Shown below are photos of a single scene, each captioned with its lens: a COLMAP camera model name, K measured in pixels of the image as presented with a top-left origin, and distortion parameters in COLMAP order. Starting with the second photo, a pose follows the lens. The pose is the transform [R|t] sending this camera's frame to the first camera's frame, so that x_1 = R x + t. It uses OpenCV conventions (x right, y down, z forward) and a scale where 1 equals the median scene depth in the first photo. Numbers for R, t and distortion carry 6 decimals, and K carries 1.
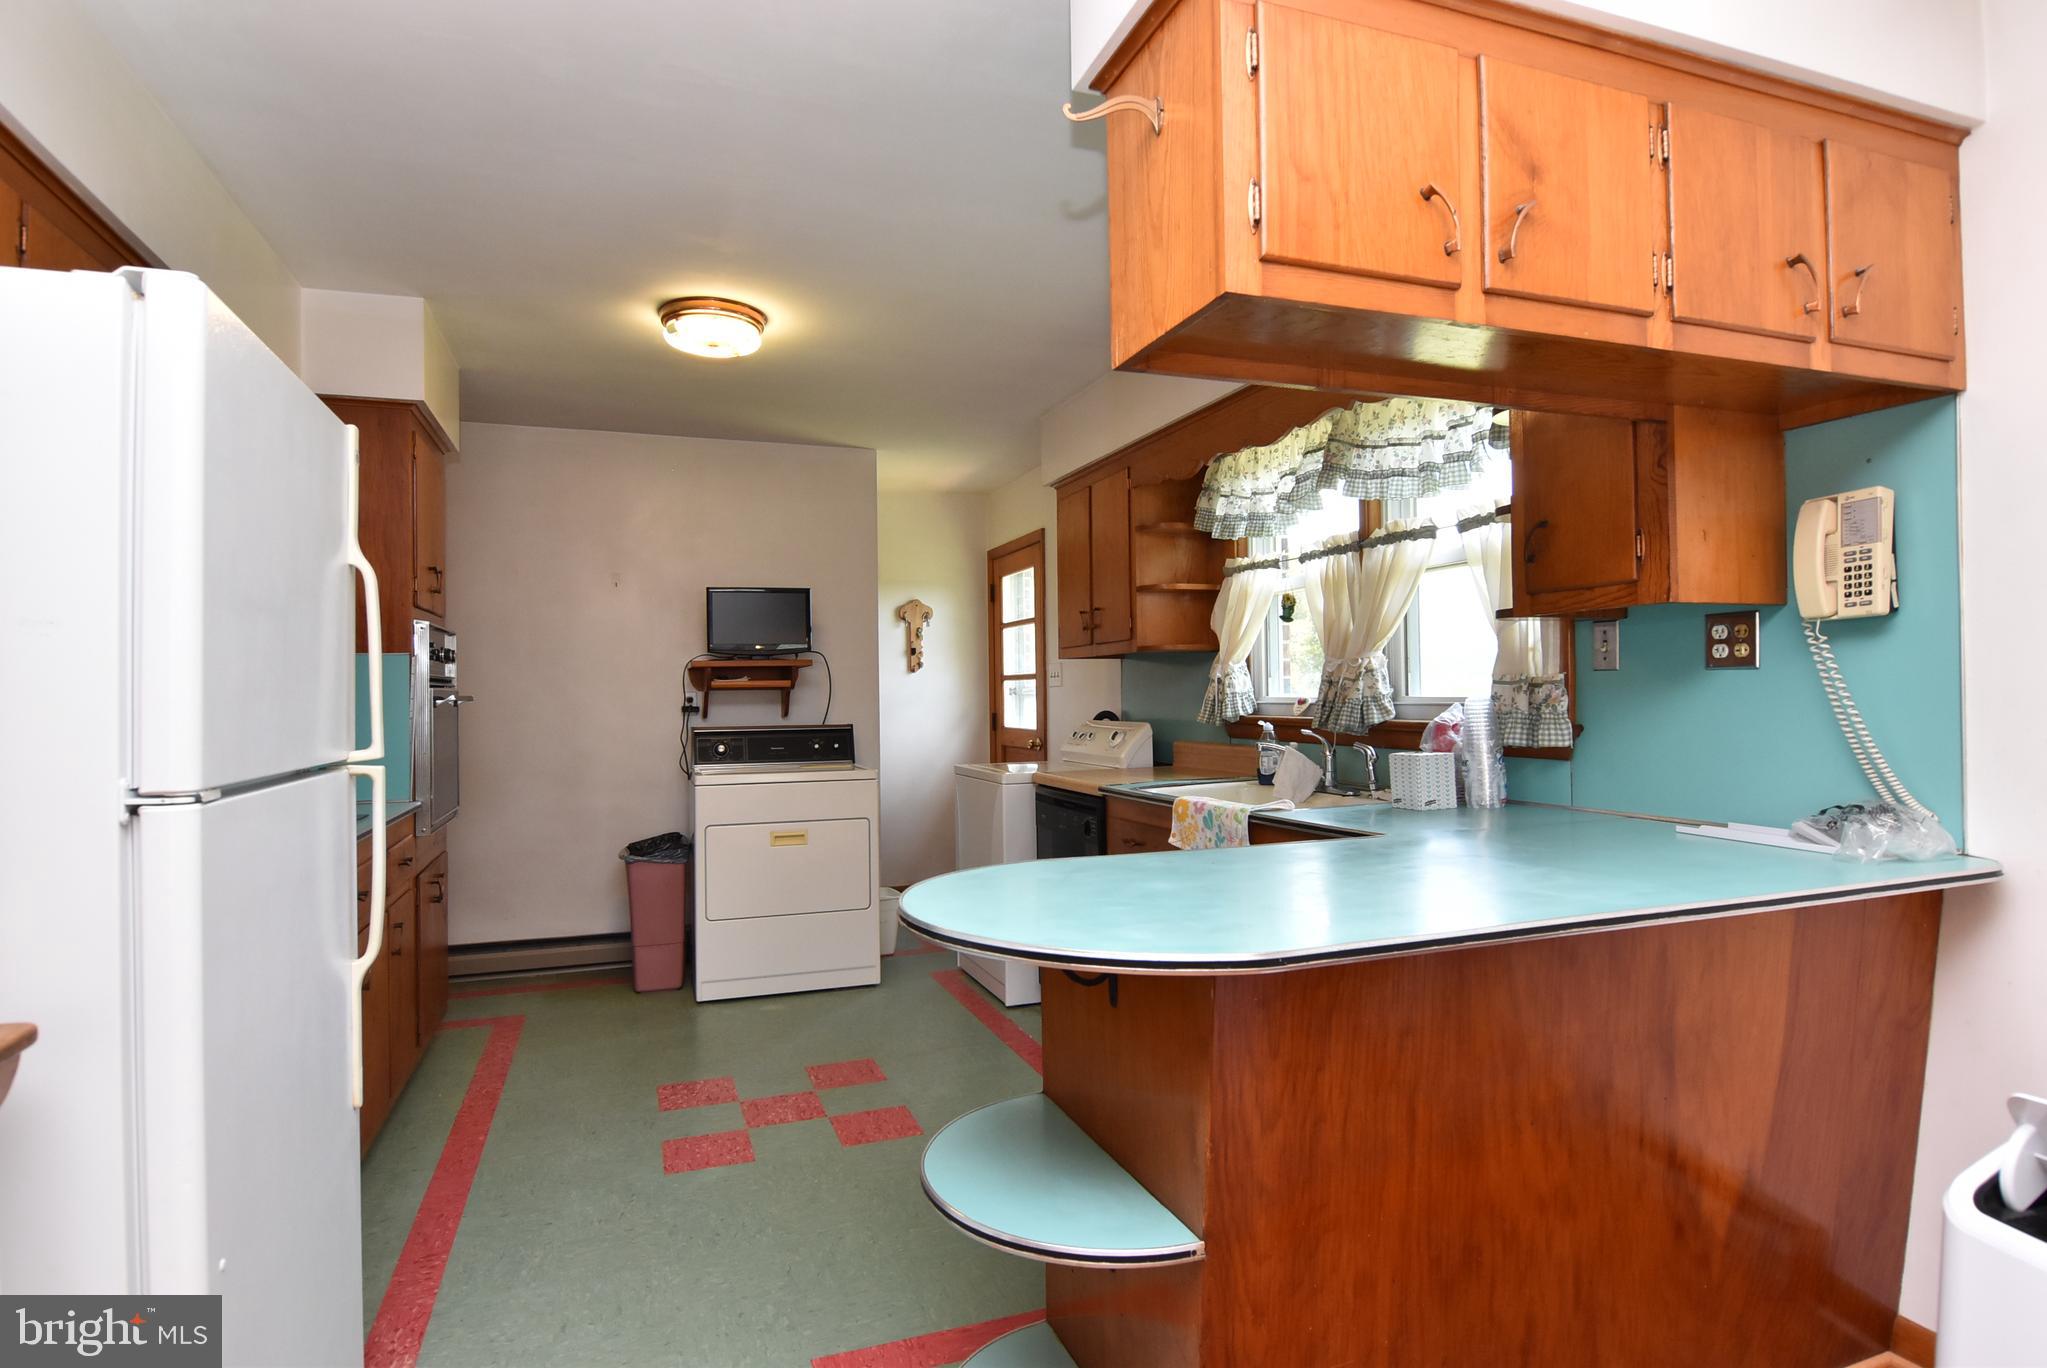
lens RADIAL K [[1087.4, 0, 1025.9], [0, 1087.4, 674.2], [0, 0, 1]] dist [-0.006320, -0.010119]
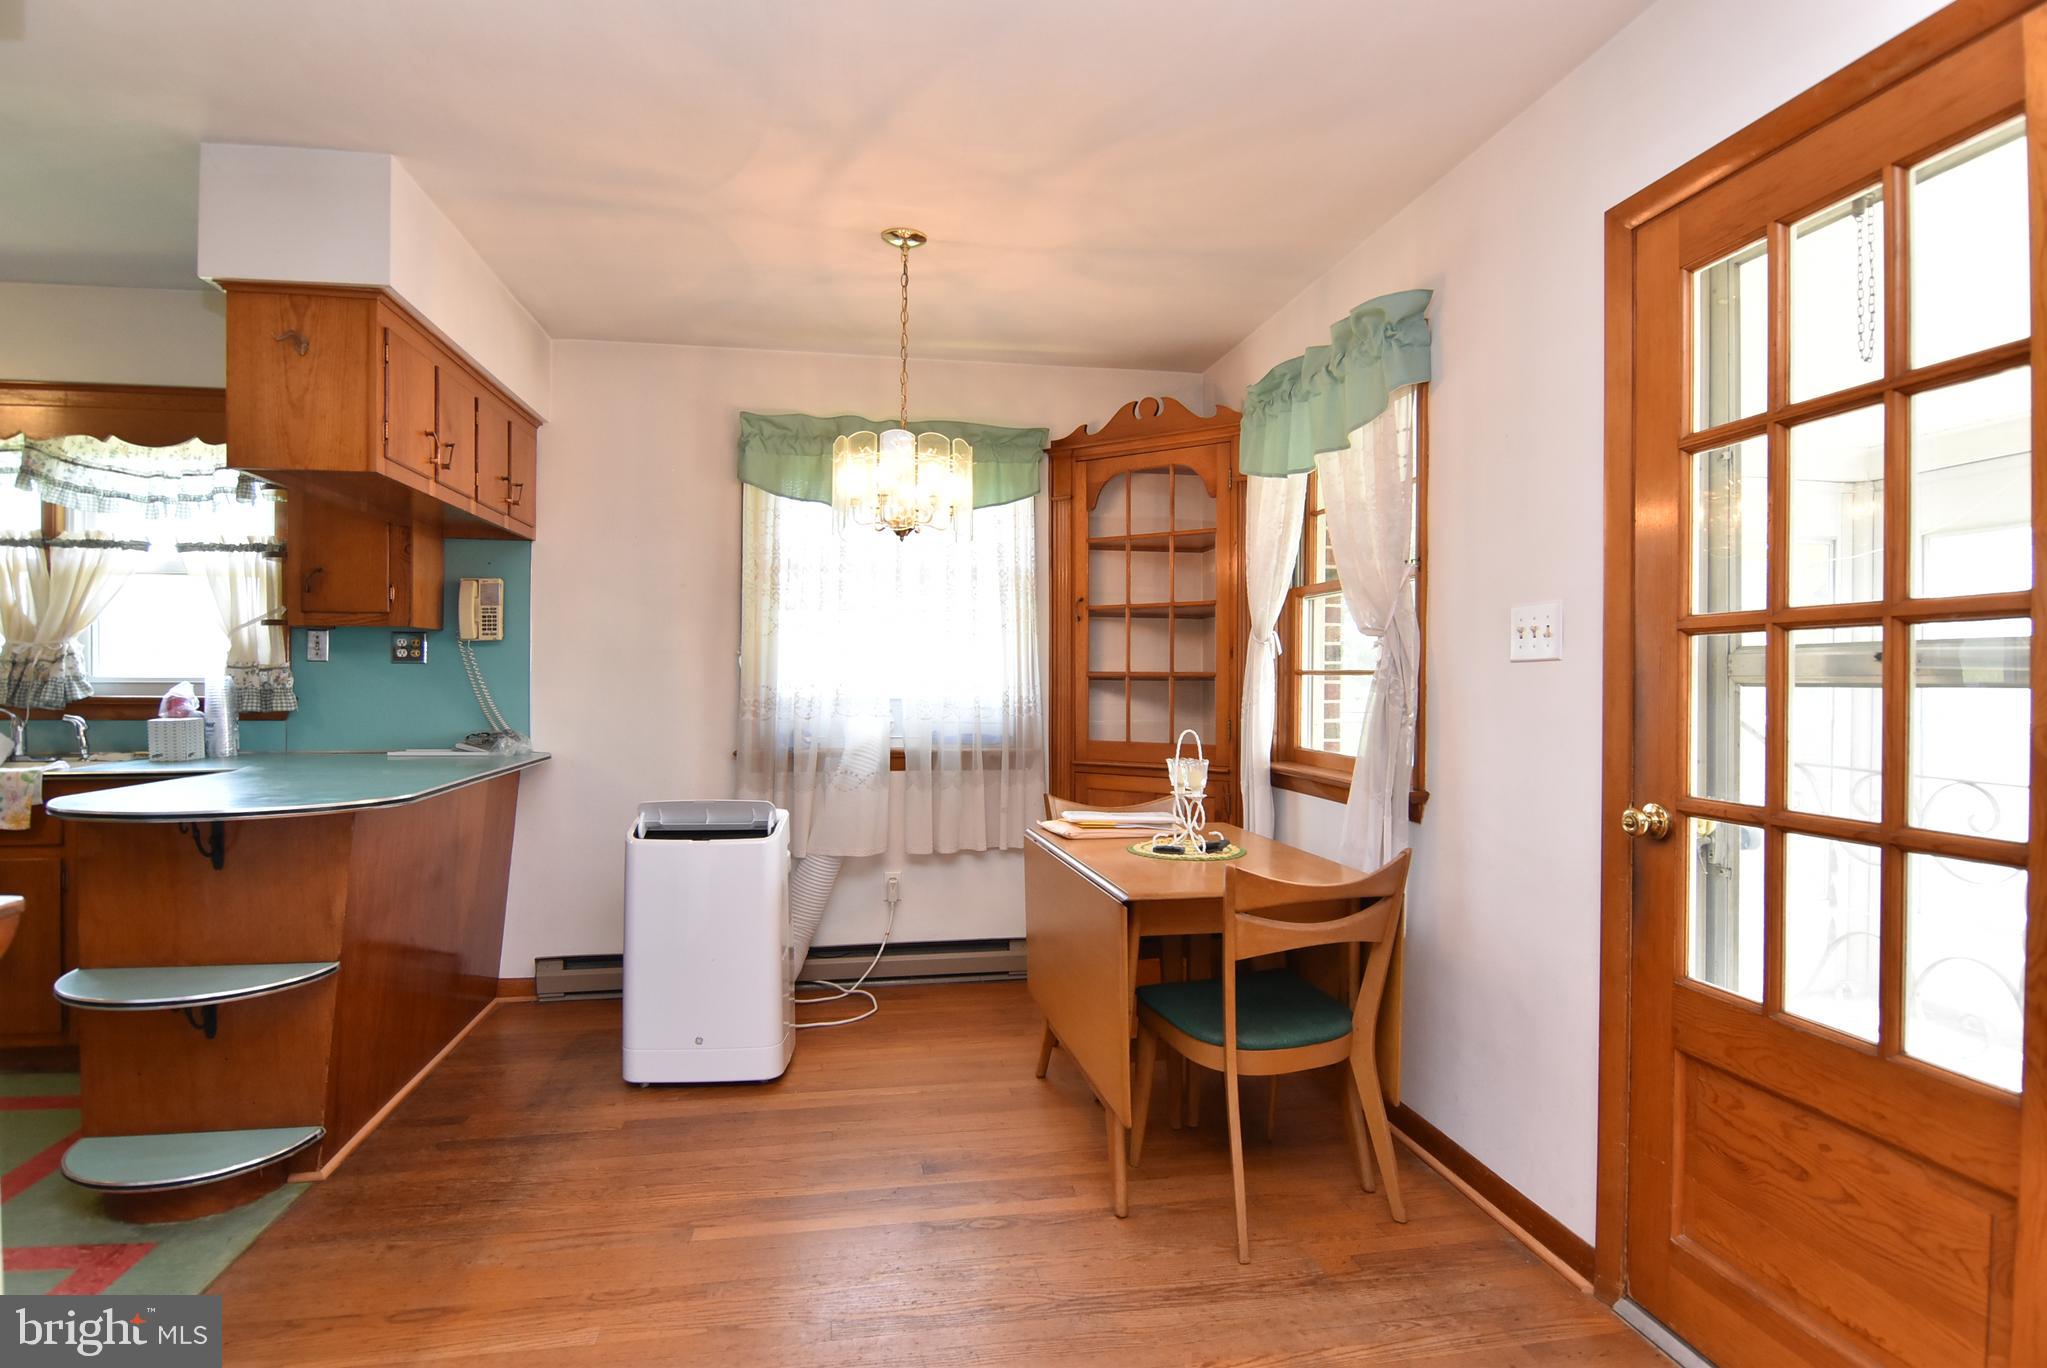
lens RADIAL K [[1087.4, 0, 1031.8], [0, 1087.4, 683.6], [0, 0, 1]] dist [-0.006320, -0.010119]
pose [[0.170337, 0.006959, 0.985361, -0.788782], [-0.025973, 0.999659, -0.002570, 0.005463], [-0.985044, -0.025155, 0.170460, -0.269117]]
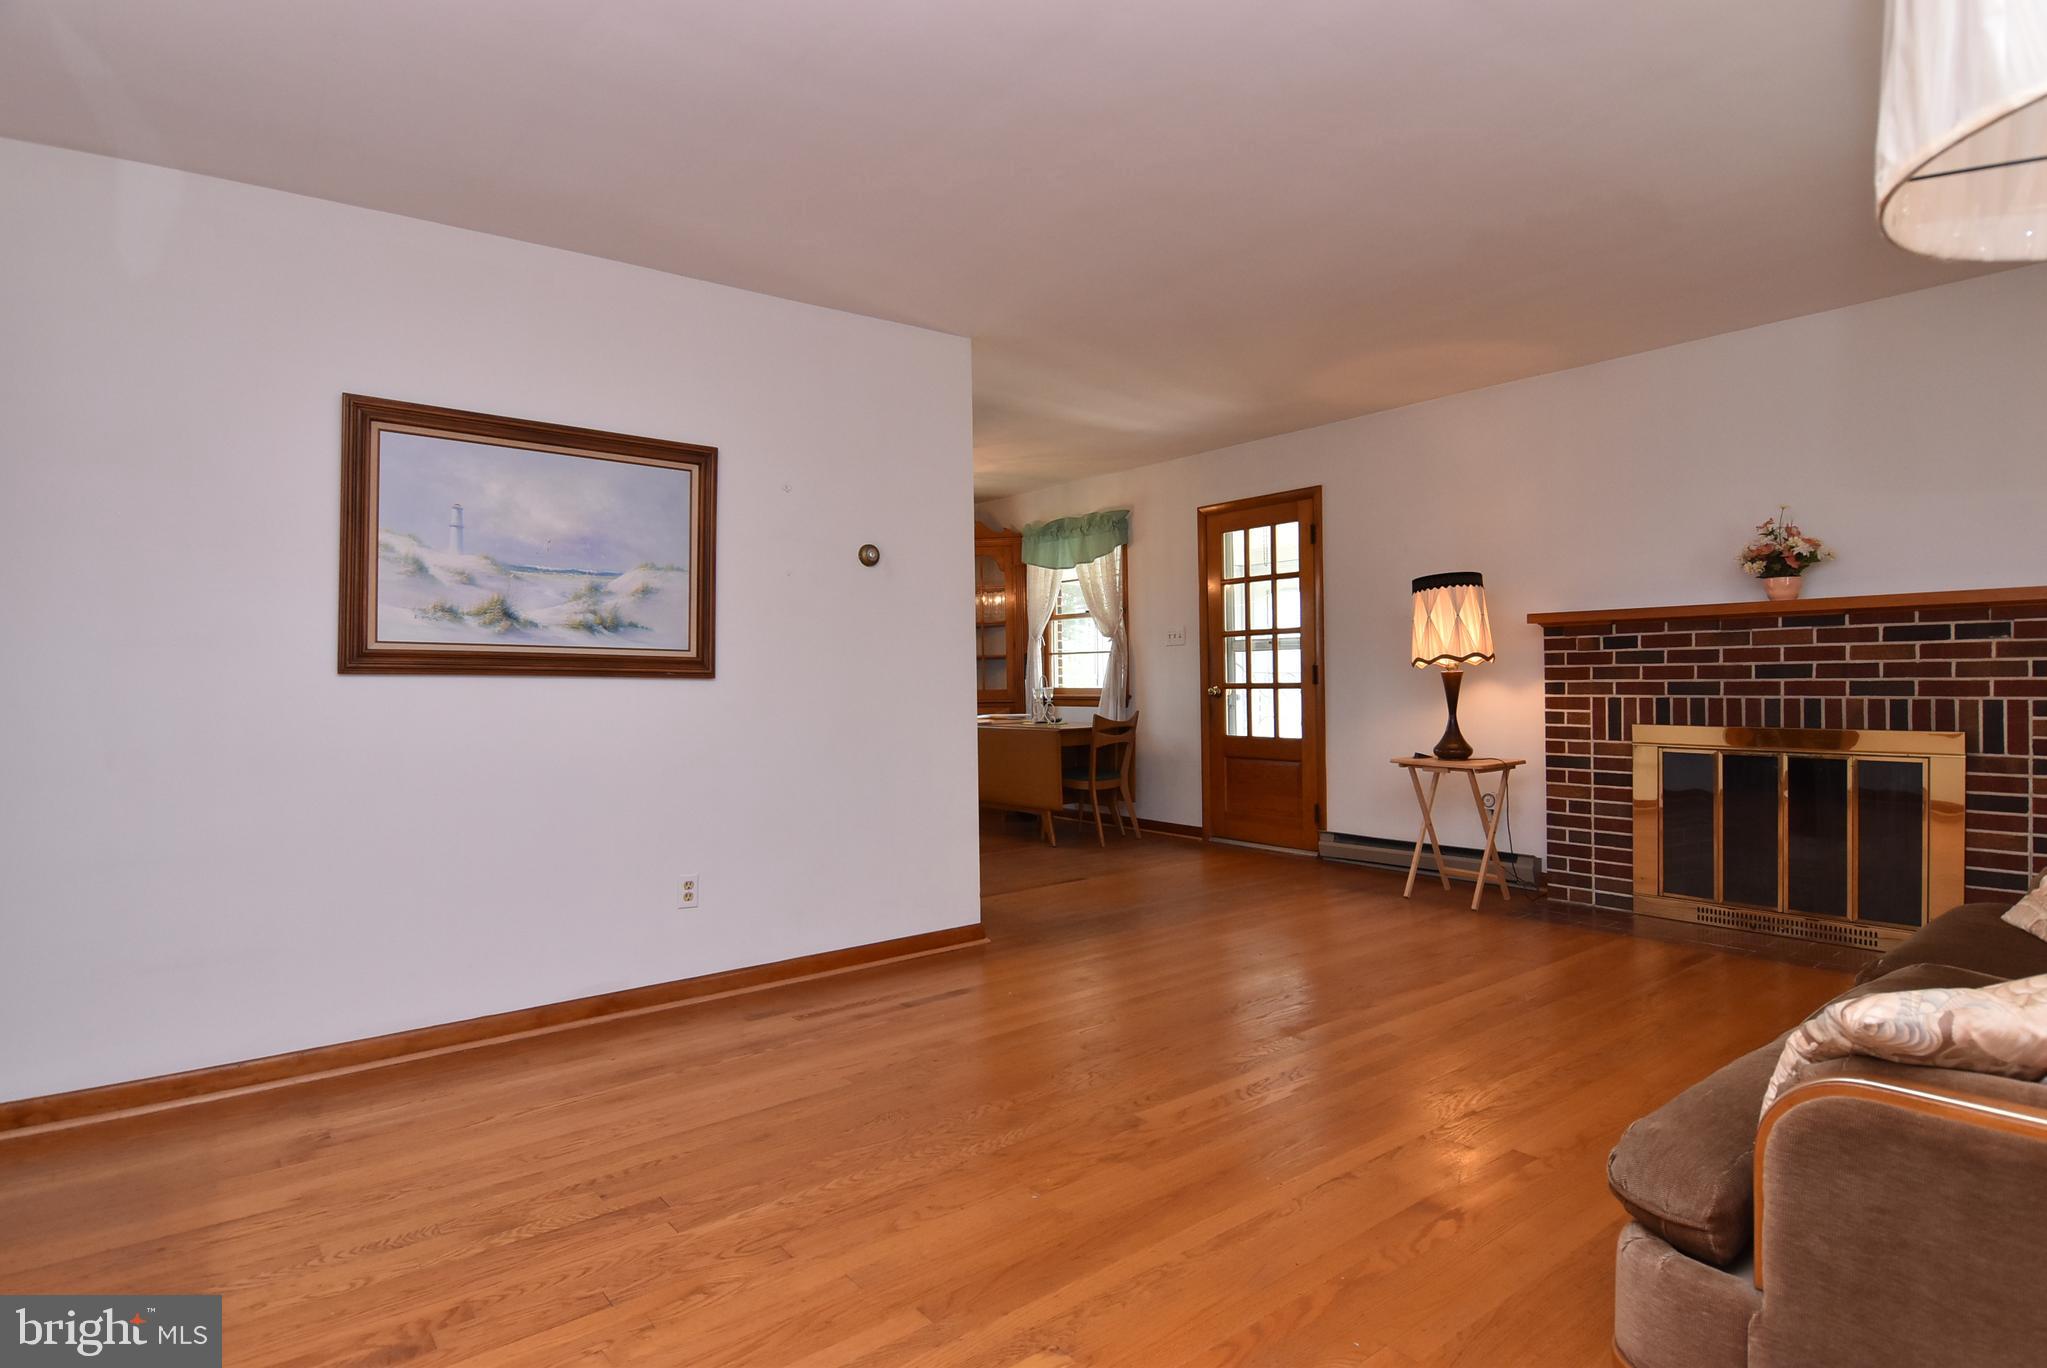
lens RADIAL K [[1087.4, 0, 1028.7], [0, 1087.4, 686.9], [0, 0, 1]] dist [-0.006320, -0.010119]
pose [[-0.311558, 0.005905, 0.950209, -2.291423], [0.002410, 0.999982, -0.005424, 0.090549], [-0.950224, 0.000600, -0.311567, 0.662546]]
